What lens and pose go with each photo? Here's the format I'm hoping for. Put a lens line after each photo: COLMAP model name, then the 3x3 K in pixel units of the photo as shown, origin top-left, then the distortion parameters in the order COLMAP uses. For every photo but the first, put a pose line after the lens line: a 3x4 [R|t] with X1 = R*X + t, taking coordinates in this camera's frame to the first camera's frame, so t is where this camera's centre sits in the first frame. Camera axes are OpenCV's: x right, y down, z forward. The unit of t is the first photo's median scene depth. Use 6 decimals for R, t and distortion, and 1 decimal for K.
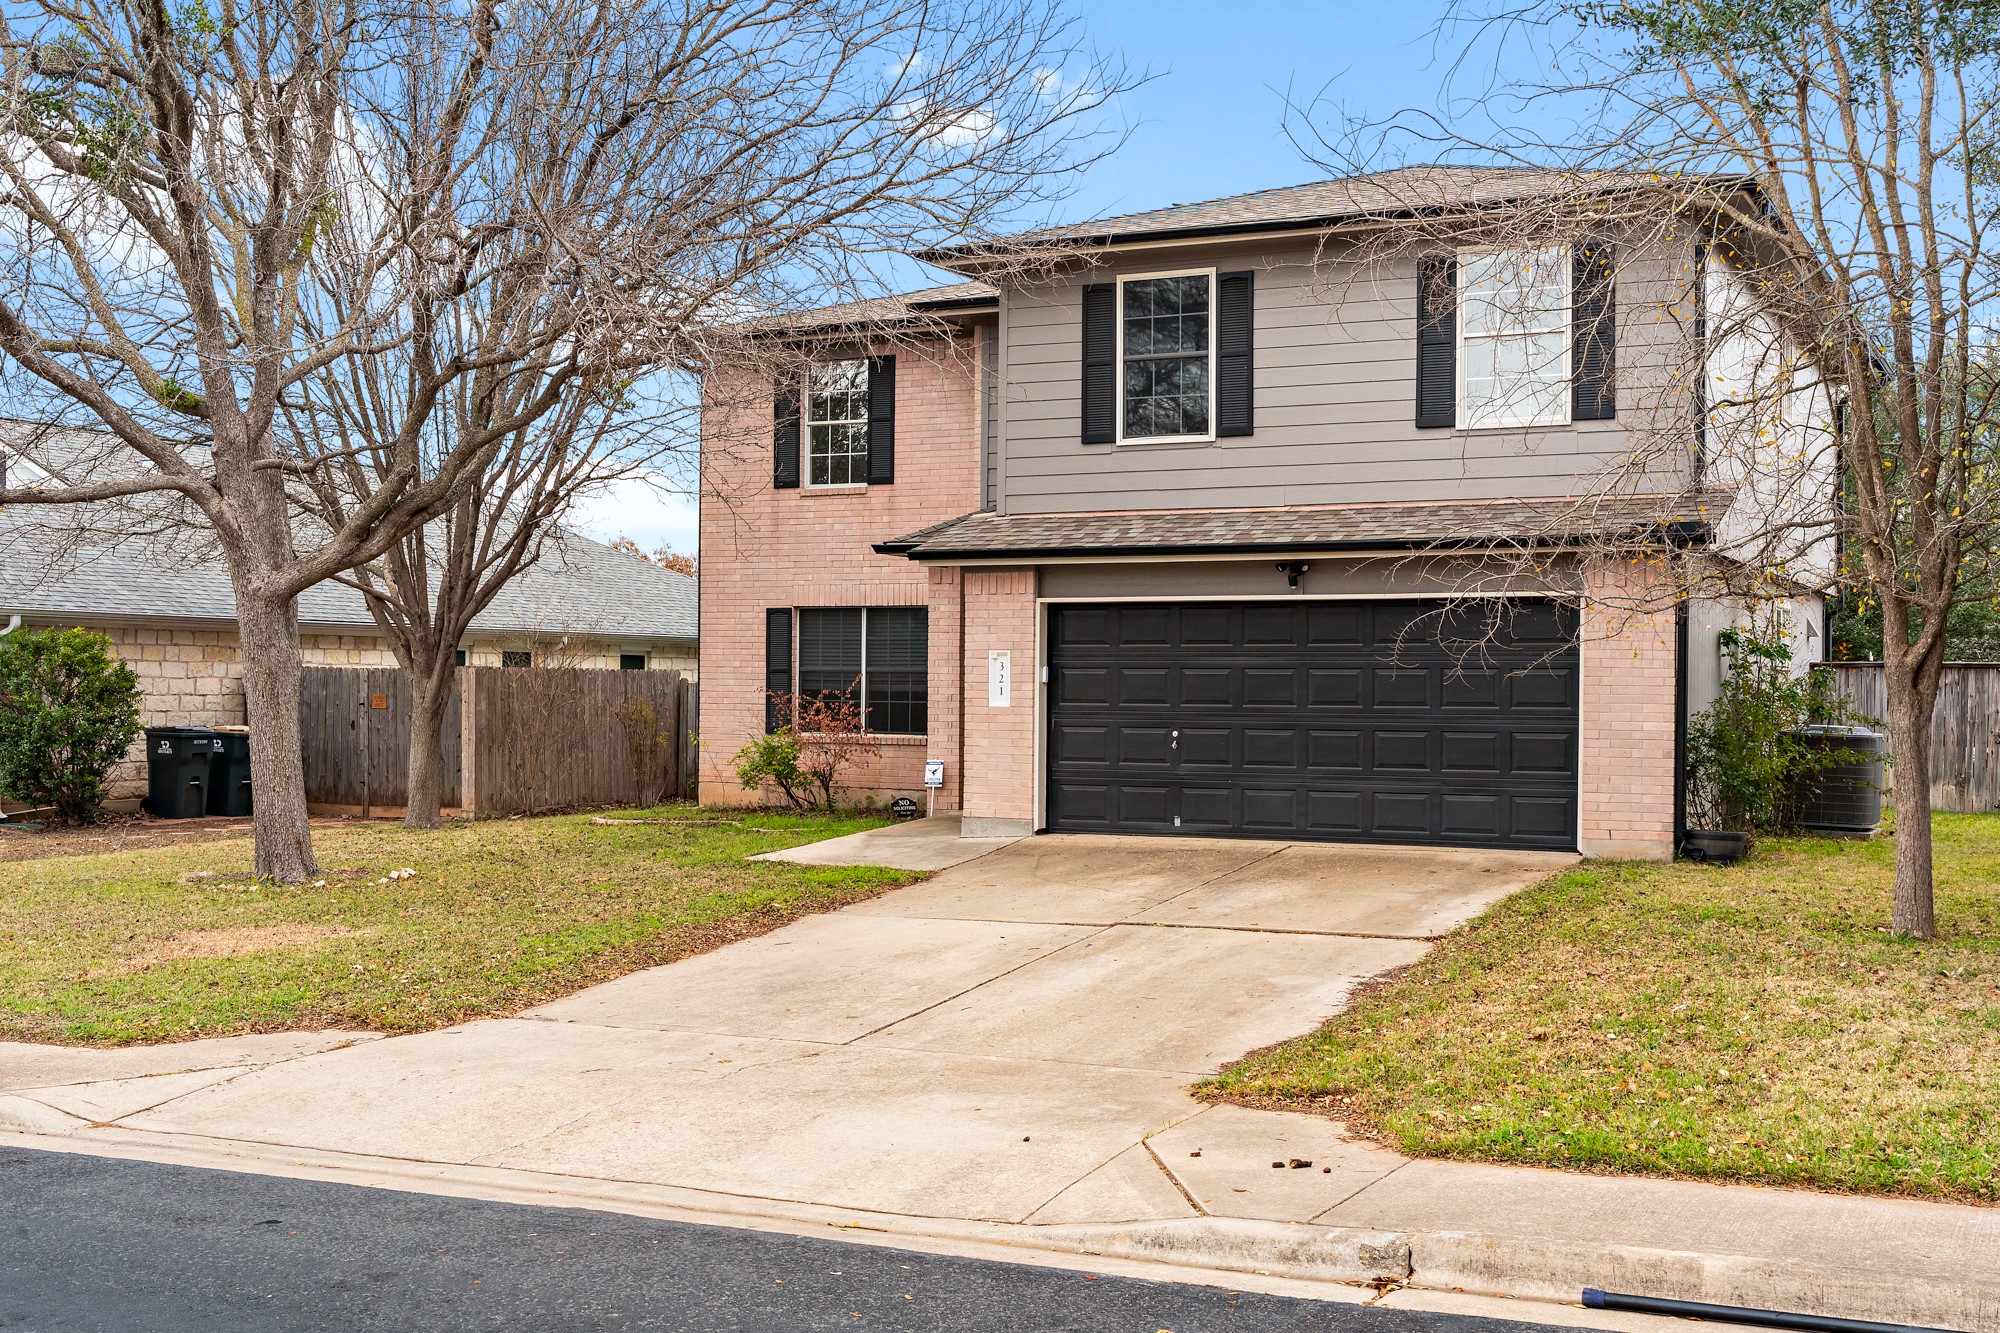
lens RADIAL K [[2306.5, 0, 1000.0], [0, 2306.5, 666.5], [0, 0, 1]] dist [0.015889, 0.022853]
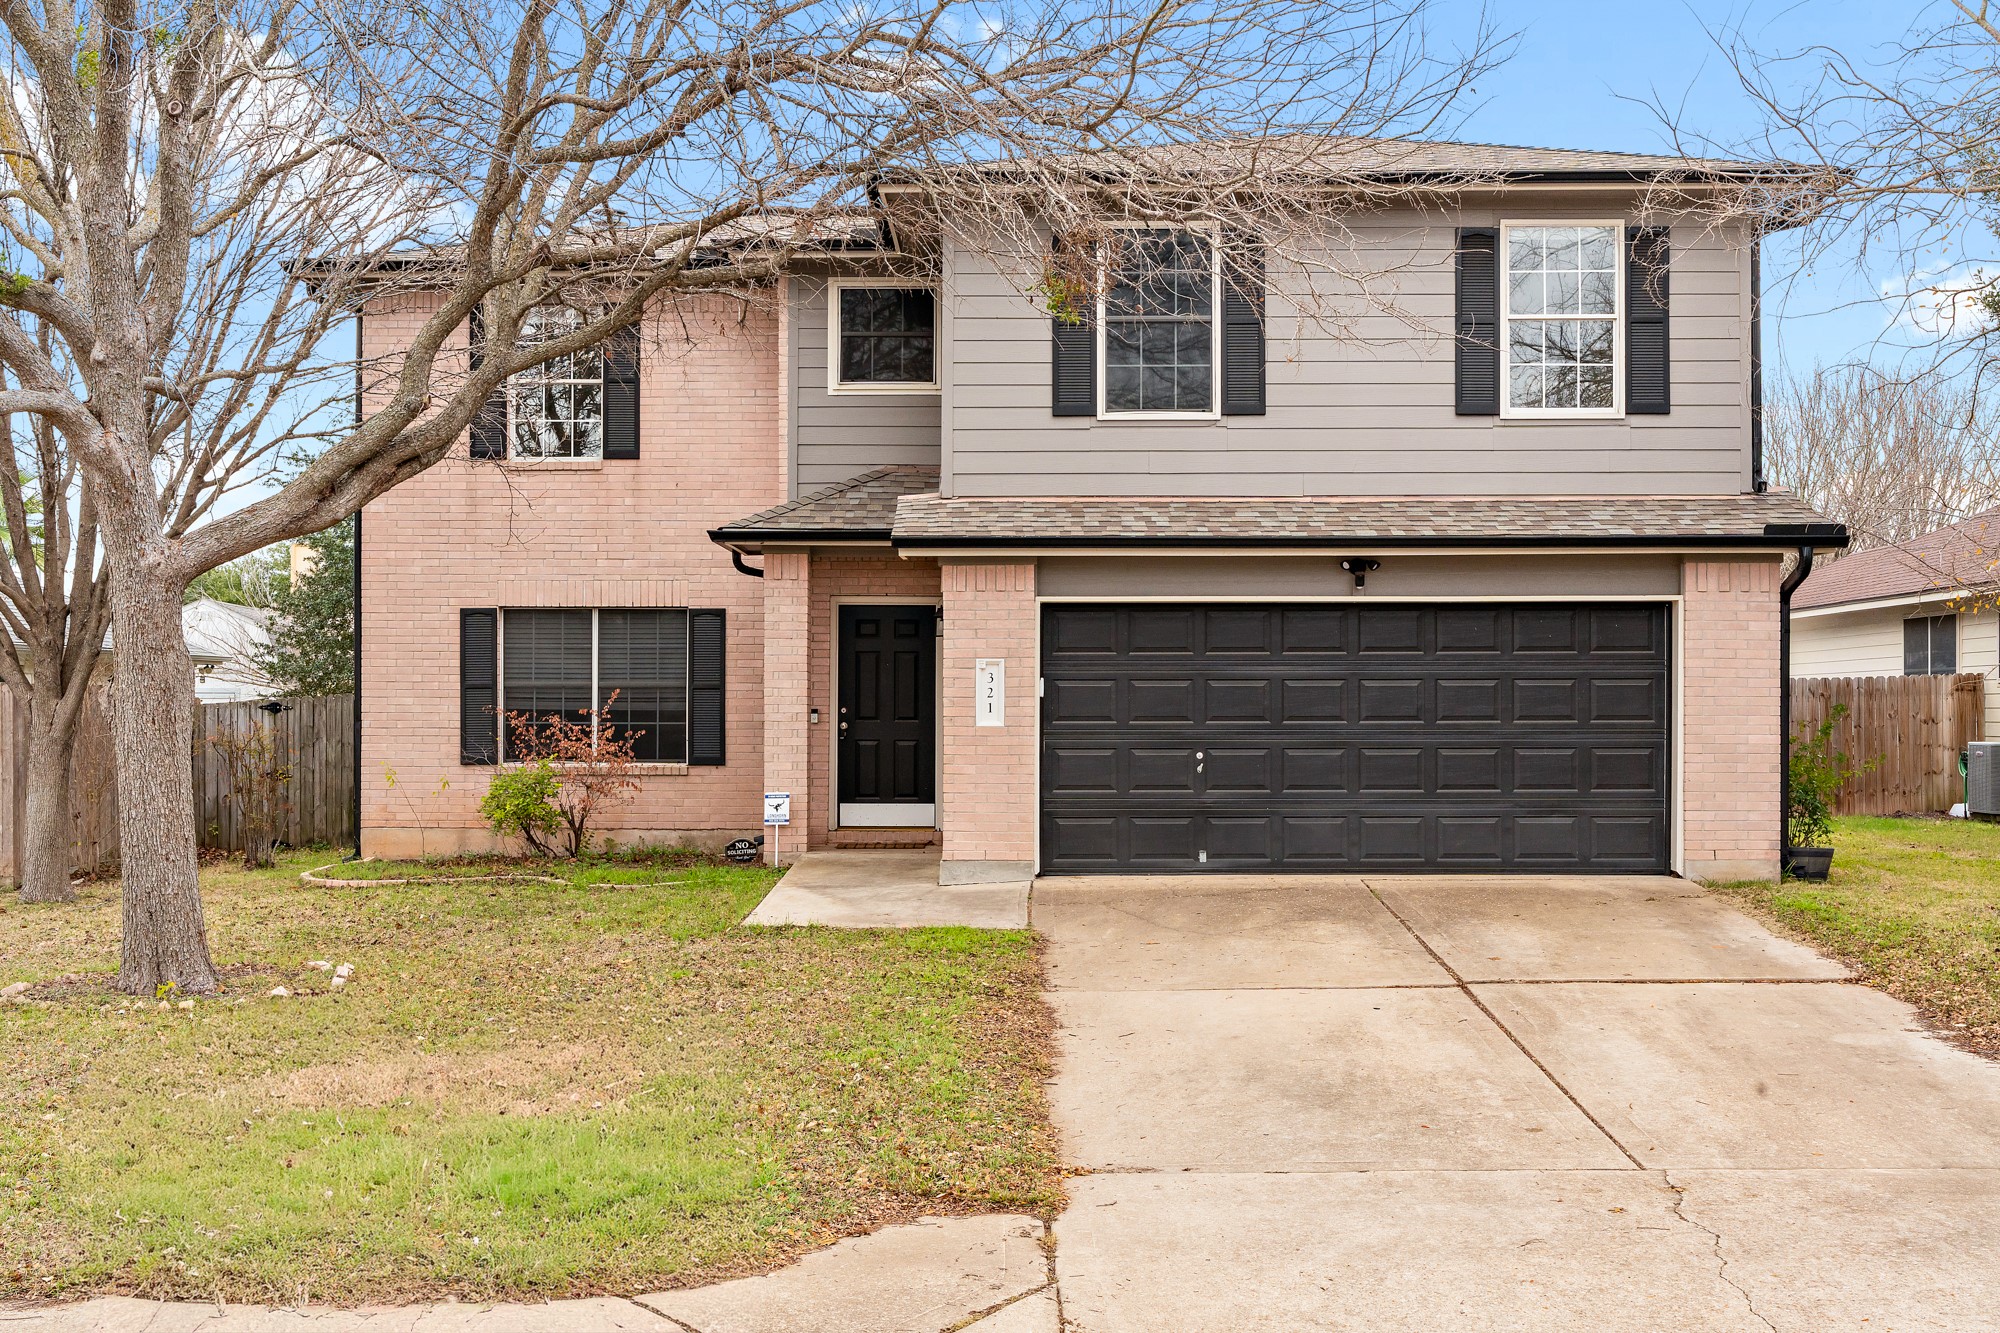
lens RADIAL K [[2306.5, 0, 1000.0], [0, 2306.5, 666.5], [0, 0, 1]] dist [0.015889, 0.022853]
pose [[0.898637, 0.000919, 0.438691, -0.368086], [0.002993, 0.999962, -0.008227, 0.002721], [-0.438682, 0.008706, 0.898600, 0.254549]]
